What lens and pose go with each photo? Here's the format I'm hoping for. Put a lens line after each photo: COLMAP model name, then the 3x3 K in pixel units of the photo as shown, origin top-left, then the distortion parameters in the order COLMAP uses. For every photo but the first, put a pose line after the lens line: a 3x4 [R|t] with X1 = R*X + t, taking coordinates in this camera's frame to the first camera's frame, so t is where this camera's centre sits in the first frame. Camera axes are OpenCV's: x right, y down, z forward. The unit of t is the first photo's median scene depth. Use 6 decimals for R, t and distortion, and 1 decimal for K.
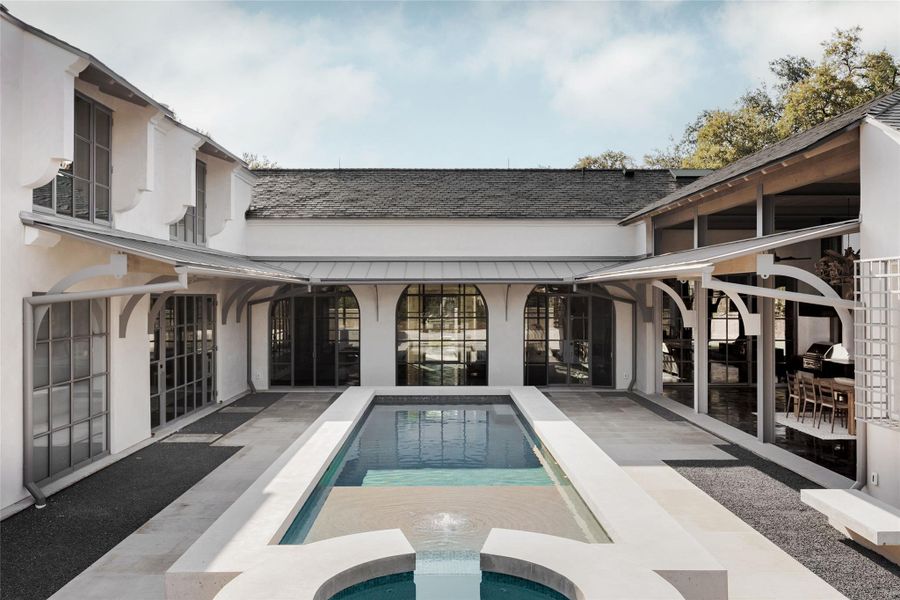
lens RADIAL K [[777.8, 0, 450.0], [0, 777.8, 300.0], [0, 0, 1]] dist [-0.009263, -0.000265]
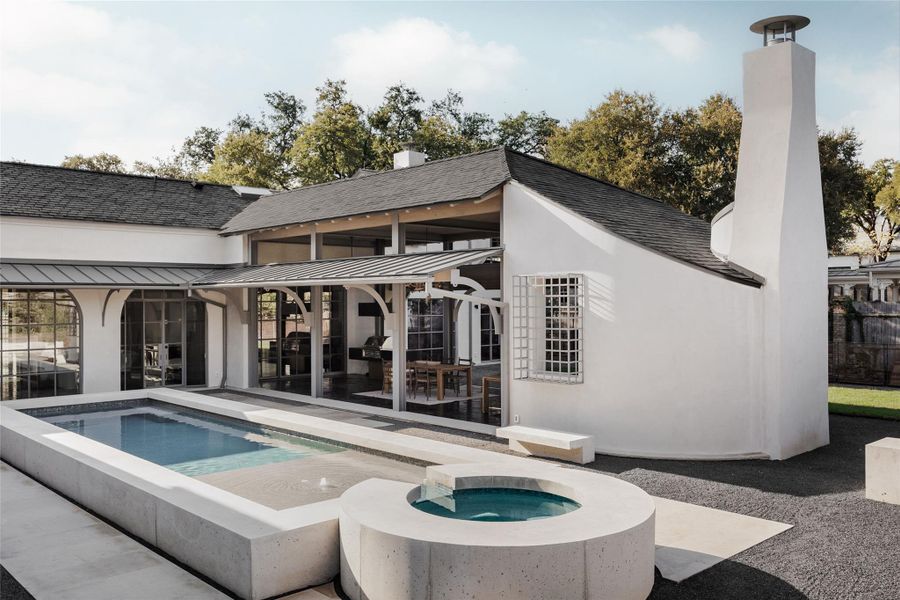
lens RADIAL K [[777.8, 0, 450.0], [0, 777.8, 300.0], [0, 0, 1]] dist [-0.009263, -0.000265]
pose [[0.725052, -0.004266, 0.688681, -0.282328], [0.009581, 0.999947, -0.003894, 0.001307], [-0.688627, 0.009422, 0.725054, -0.008155]]
